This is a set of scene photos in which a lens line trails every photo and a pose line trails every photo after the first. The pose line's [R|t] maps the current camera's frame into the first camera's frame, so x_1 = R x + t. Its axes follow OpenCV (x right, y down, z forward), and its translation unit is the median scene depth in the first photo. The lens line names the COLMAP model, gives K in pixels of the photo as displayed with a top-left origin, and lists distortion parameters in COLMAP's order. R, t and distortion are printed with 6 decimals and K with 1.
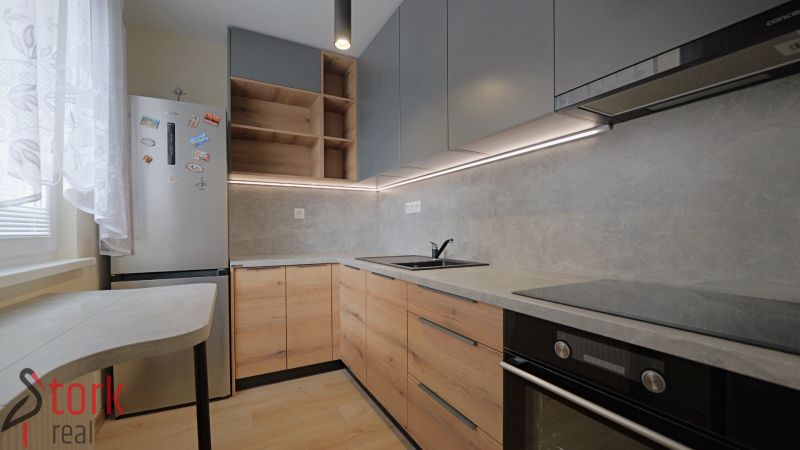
lens RADIAL K [[323.2, 0, 402.1], [0, 323.2, 234.1], [0, 0, 1]] dist [-0.002051, 0.000003]
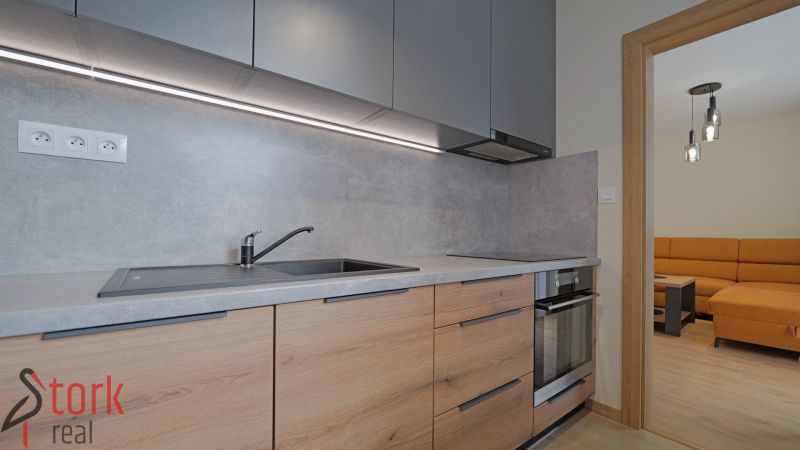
lens RADIAL K [[328.3, 0, 396.8], [0, 328.3, 233.3], [0, 0, 1]] dist [-0.003026, 0.000005]
pose [[-0.156680, 0.004627, 0.987639, -0.623605], [0.002585, 0.999988, -0.004274, 0.036607], [-0.987646, 0.001884, -0.156690, 1.119274]]
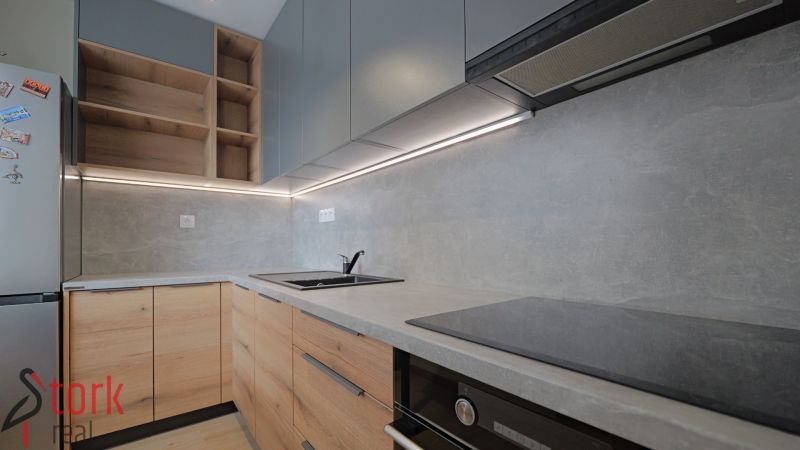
lens RADIAL K [[324.1, 0, 399.7], [0, 324.1, 243.2], [0, 0, 1]] dist [-0.001518, -0.000109]
pose [[0.985686, 0.001636, 0.168582, 0.127974], [0.001653, 0.999811, -0.019365, 0.014578], [-0.168582, 0.019367, 0.985497, 0.185534]]
